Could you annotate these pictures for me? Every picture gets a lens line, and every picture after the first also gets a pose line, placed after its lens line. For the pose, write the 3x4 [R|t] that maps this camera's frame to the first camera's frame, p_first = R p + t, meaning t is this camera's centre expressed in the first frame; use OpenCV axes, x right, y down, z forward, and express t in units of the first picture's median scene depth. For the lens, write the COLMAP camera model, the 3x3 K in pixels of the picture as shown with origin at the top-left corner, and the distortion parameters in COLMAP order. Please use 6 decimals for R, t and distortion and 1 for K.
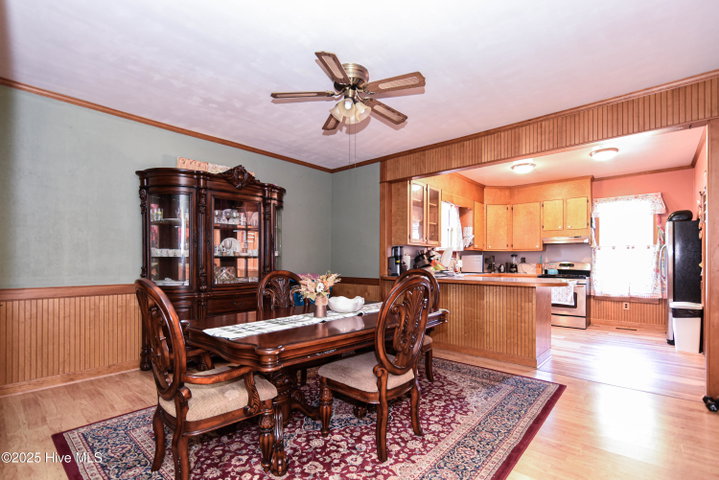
lens RADIAL K [[336.2, 0, 350.8], [0, 336.2, 259.5], [0, 0, 1]] dist [-0.000536, 0.000145]
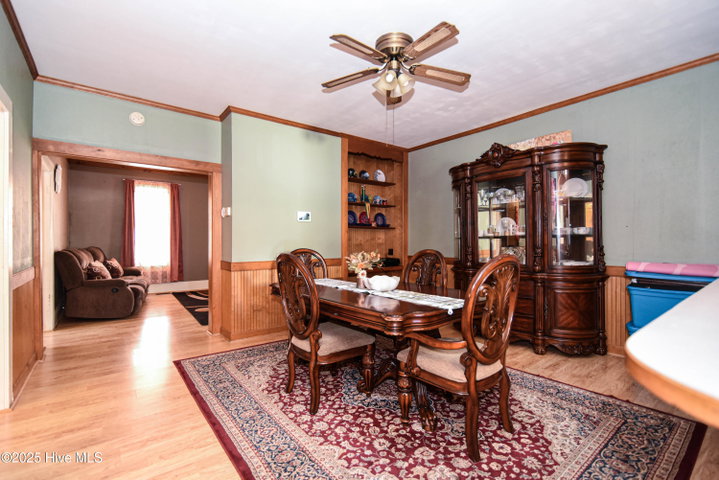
lens RADIAL K [[327.3, 0, 357.8], [0, 327.3, 241.6], [0, 0, 1]] dist [-0.000536, 0.000309]
pose [[-0.172641, -0.002330, -0.984982, 0.962348], [0.003829, 0.999988, -0.003036, 0.009473], [0.984977, -0.004295, -0.172630, 1.096891]]
